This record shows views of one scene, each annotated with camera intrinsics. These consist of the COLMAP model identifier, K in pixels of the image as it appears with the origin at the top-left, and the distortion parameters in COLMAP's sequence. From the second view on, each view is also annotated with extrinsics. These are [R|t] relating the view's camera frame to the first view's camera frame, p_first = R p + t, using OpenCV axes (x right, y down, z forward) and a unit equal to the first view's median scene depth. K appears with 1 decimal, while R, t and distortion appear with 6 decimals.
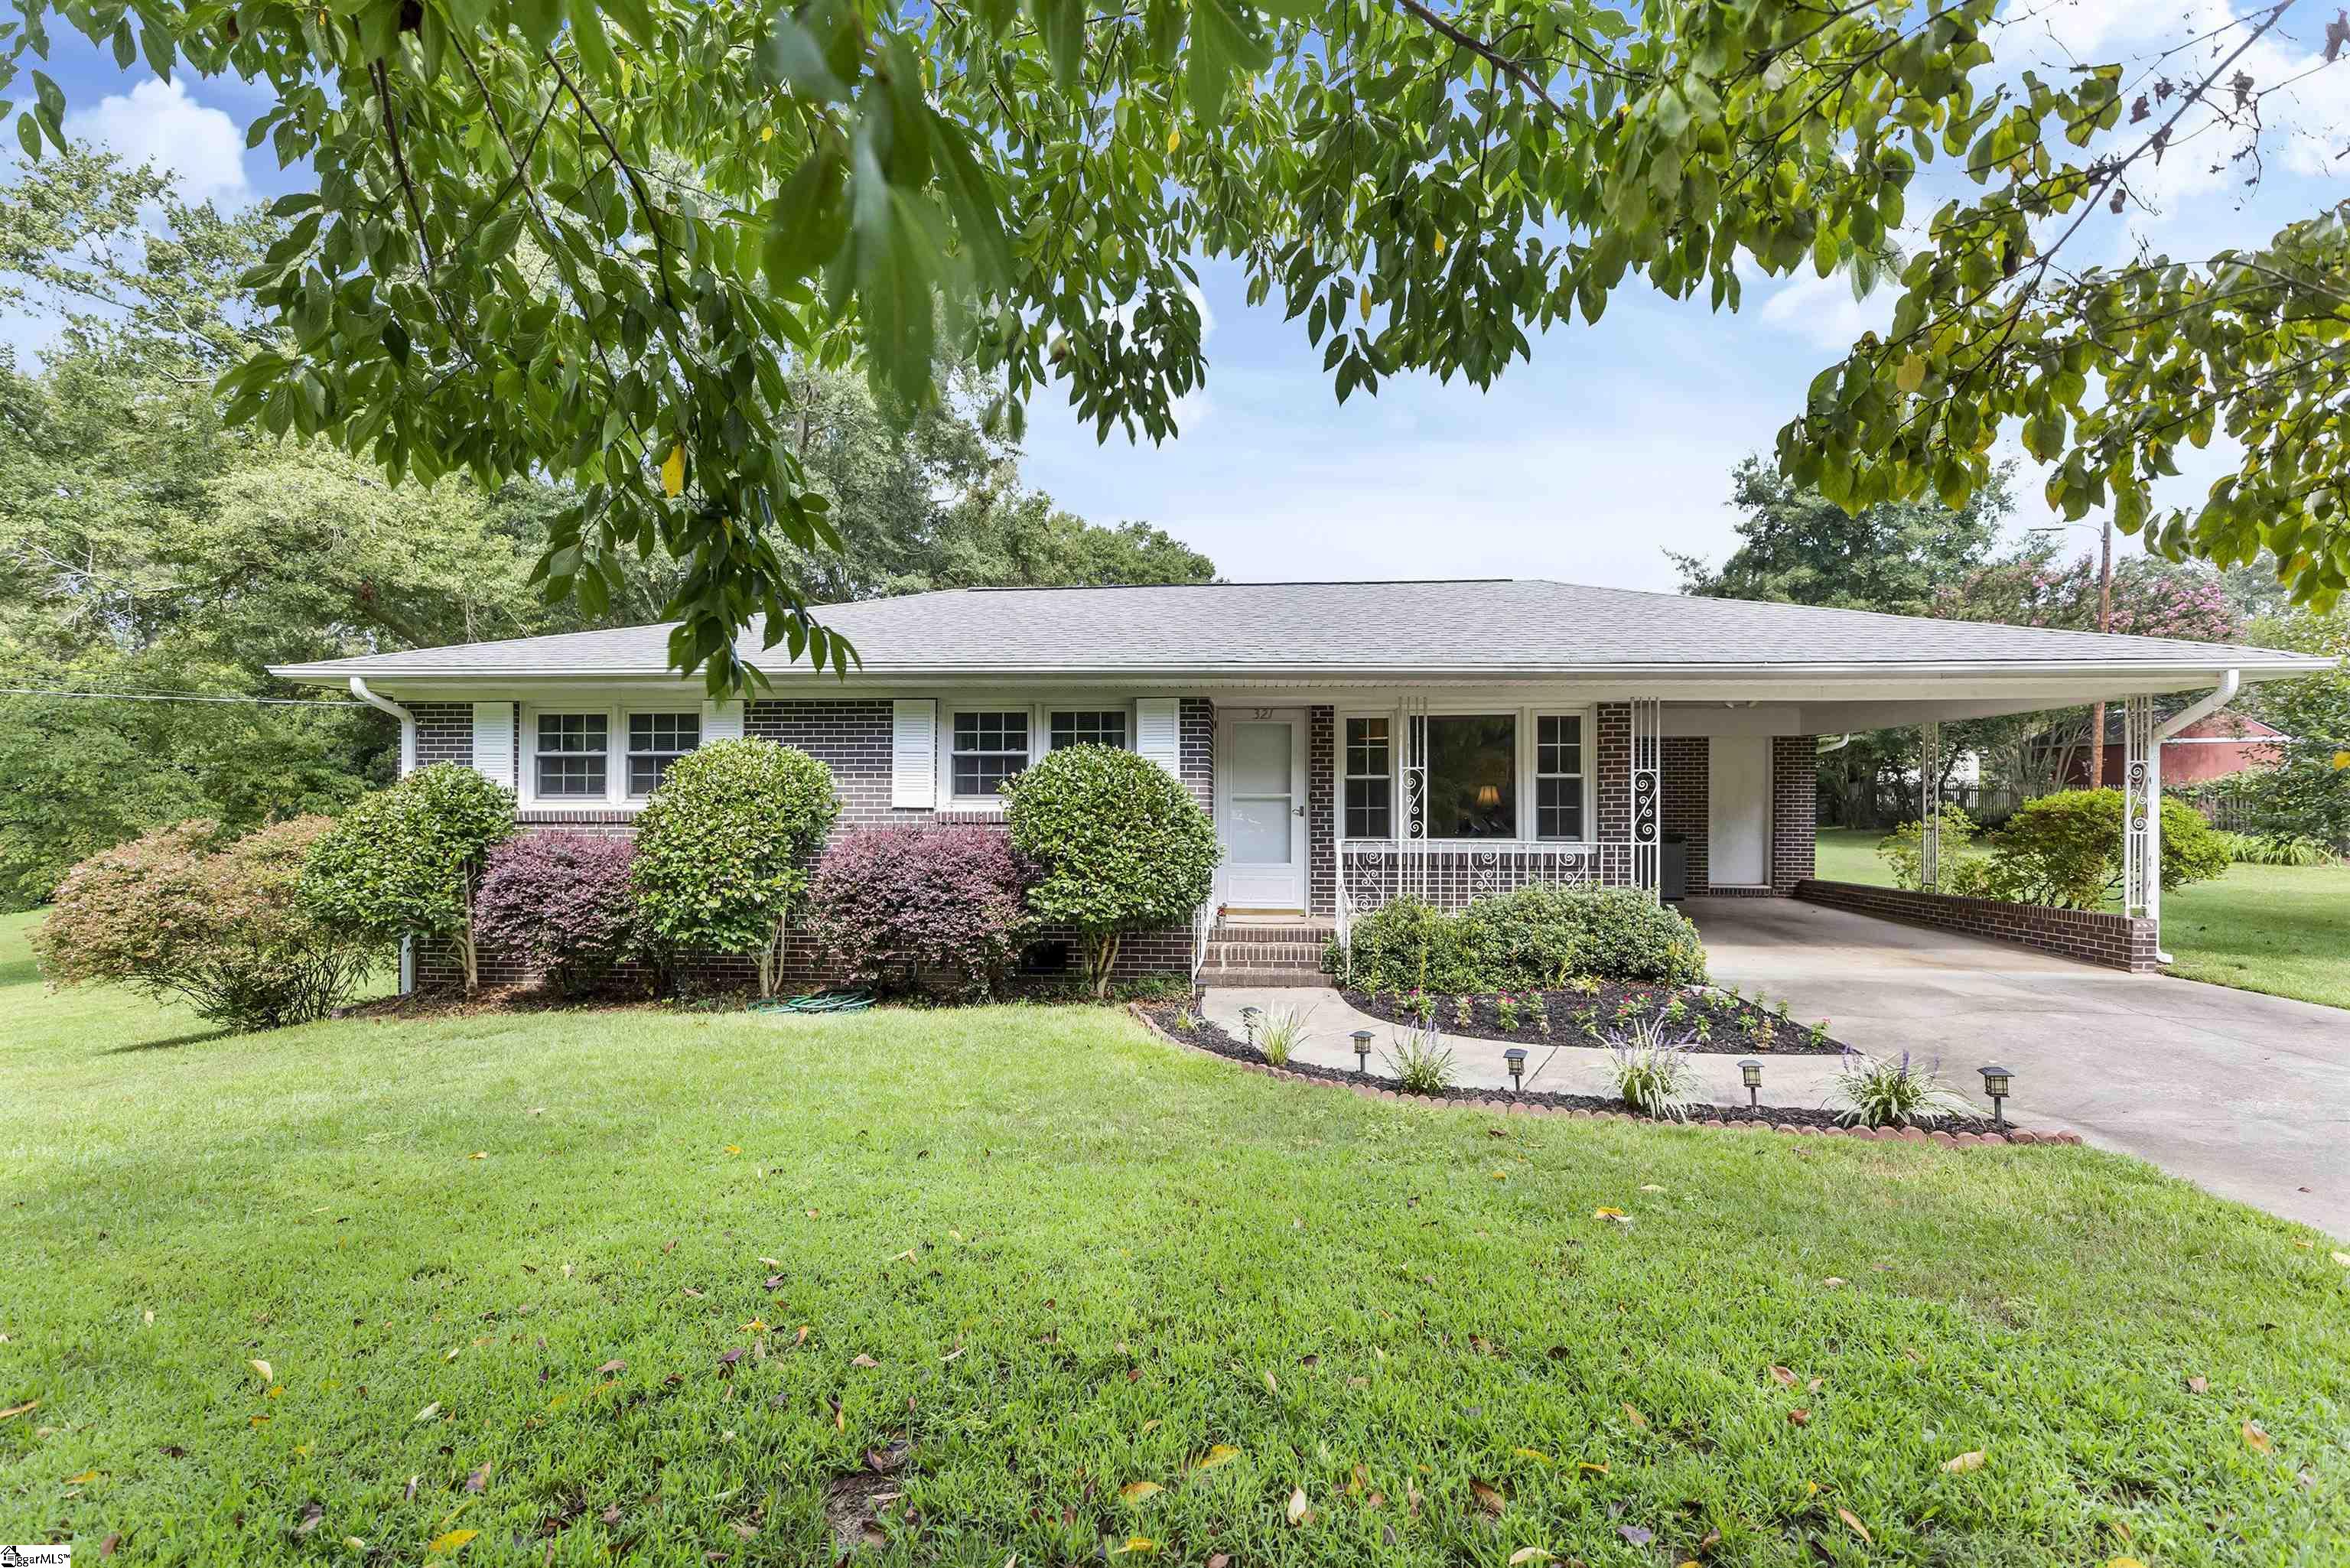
lens RADIAL K [[1068.0, 0, 1176.8], [0, 1068.0, 797.4], [0, 0, 1]] dist [0.004868, 0.000371]
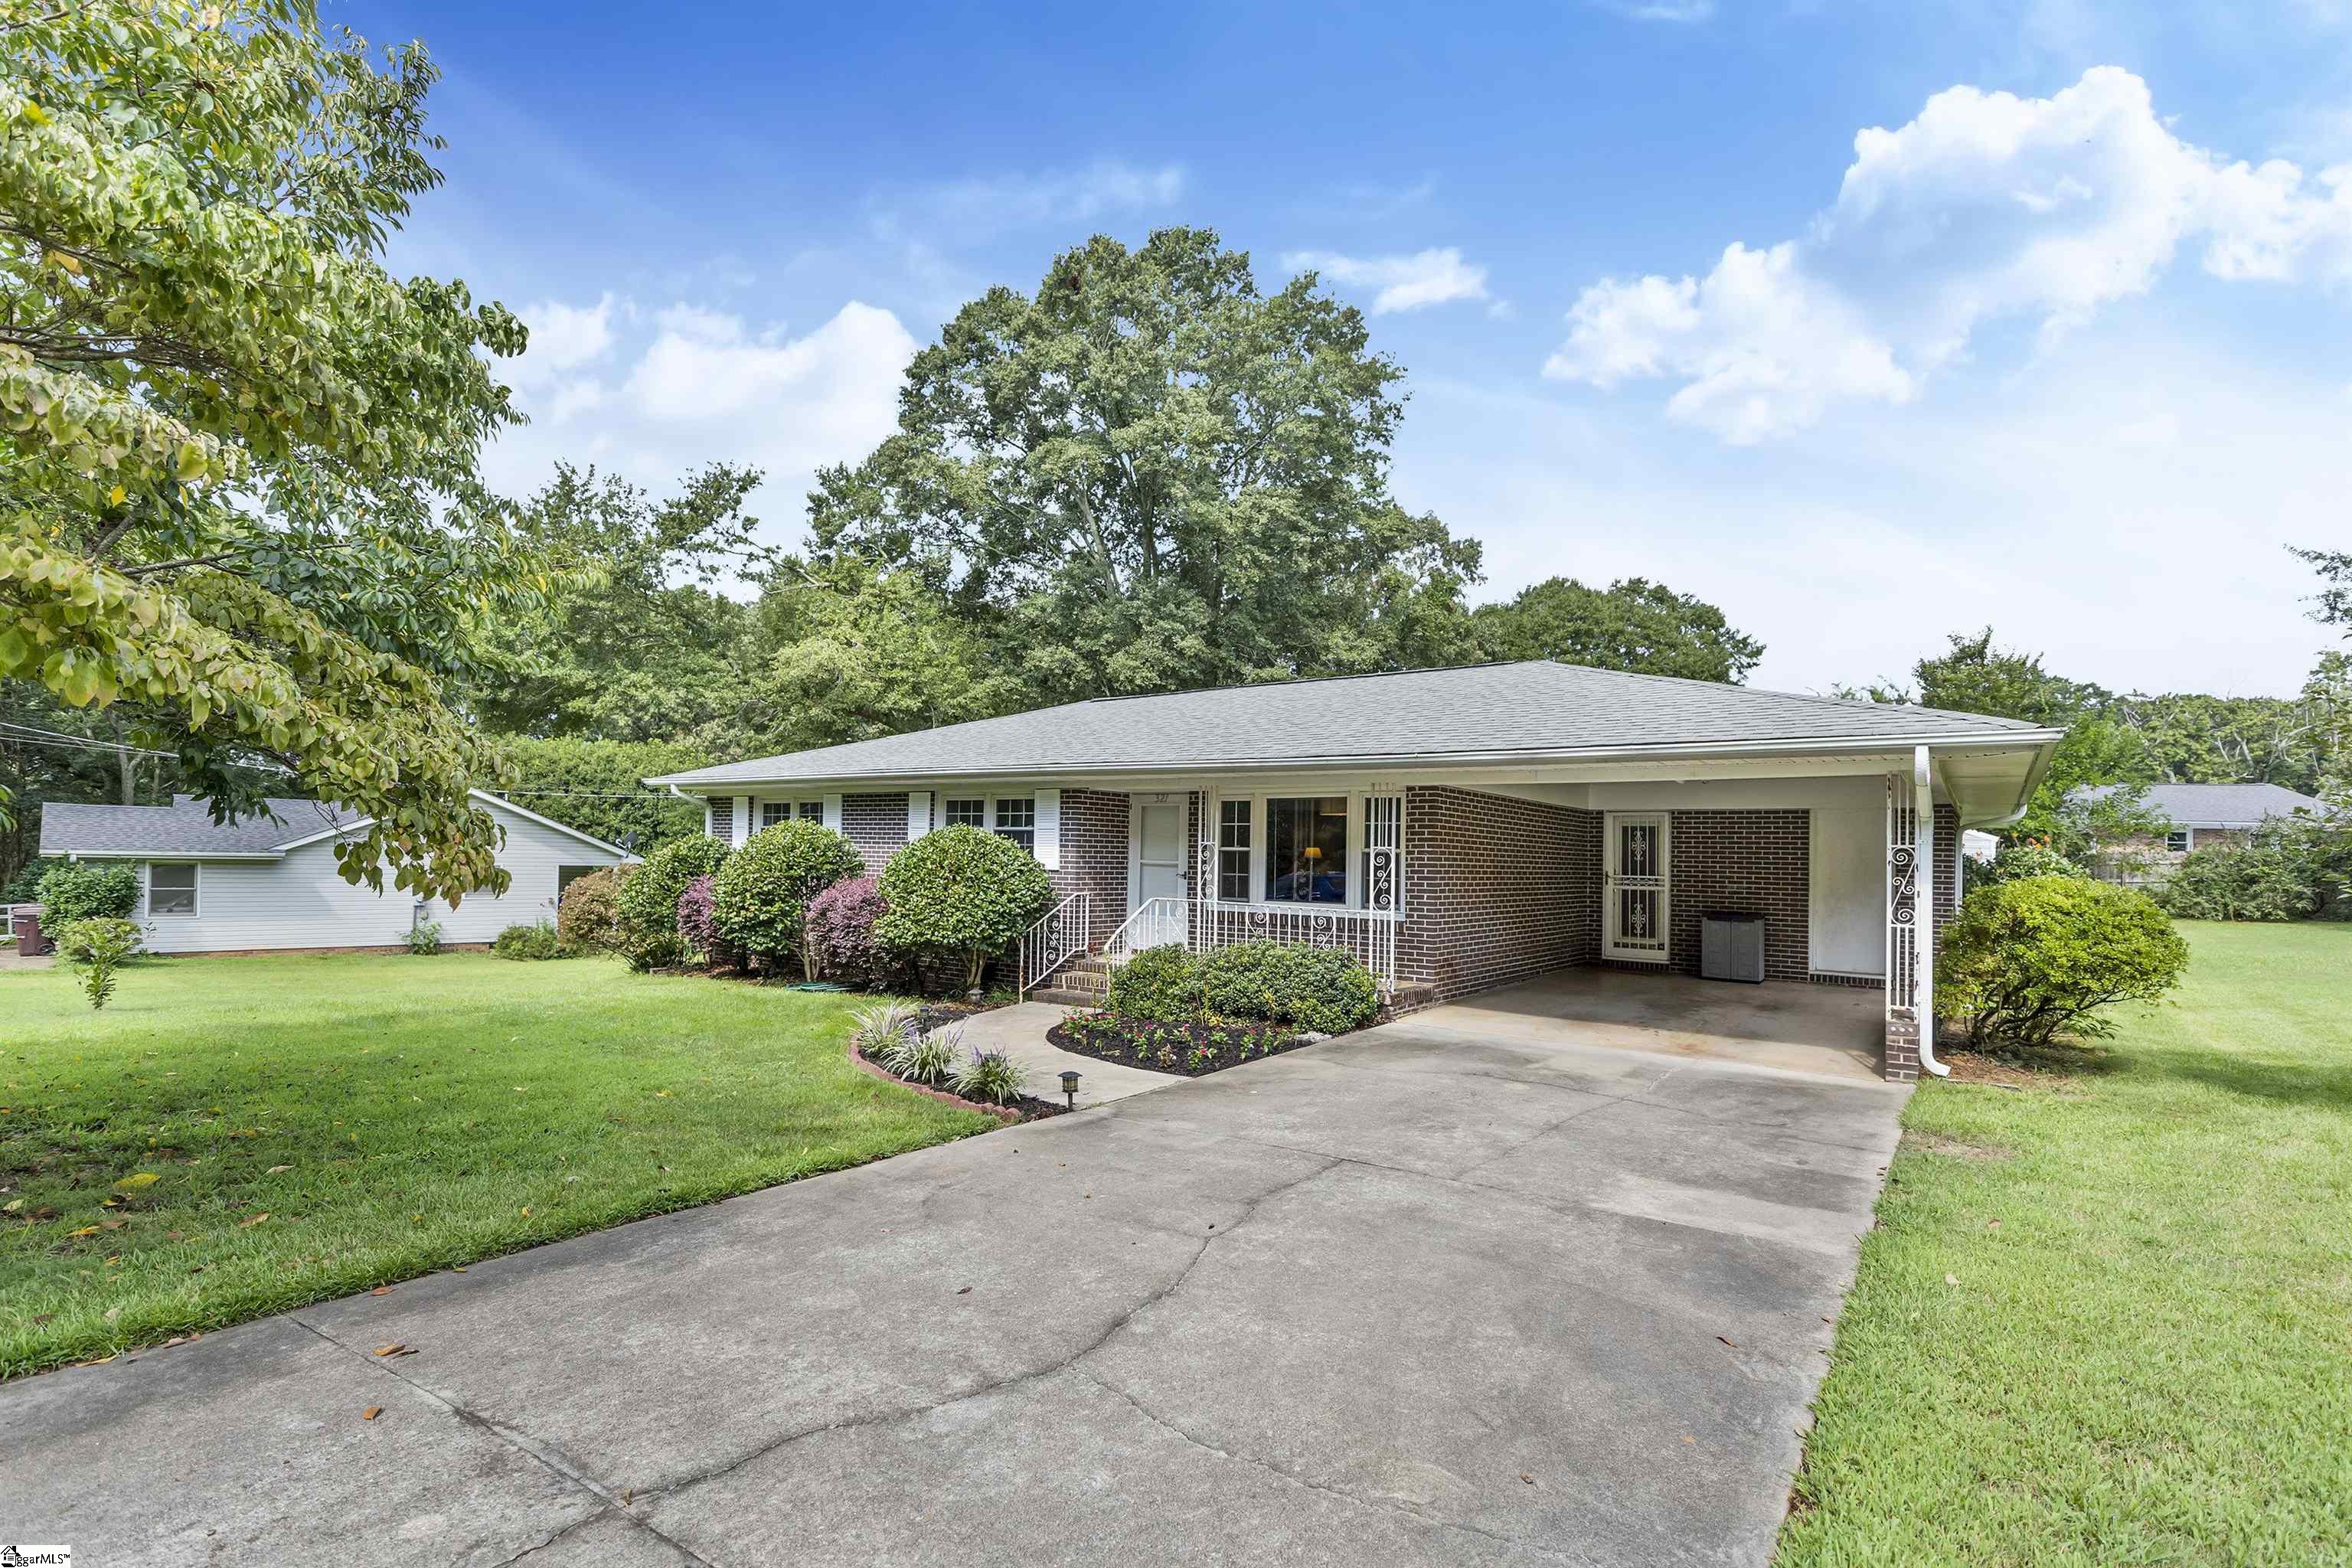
lens RADIAL K [[1068.9, 0, 1177.8], [0, 1068.9, 797.4], [0, 0, 1]] dist [0.004868, 0.000371]
pose [[0.855334, -0.009203, -0.517996, 0.753755], [-0.022826, 0.998202, -0.055427, -0.009158], [0.517575, 0.059233, 0.853585, -0.075141]]
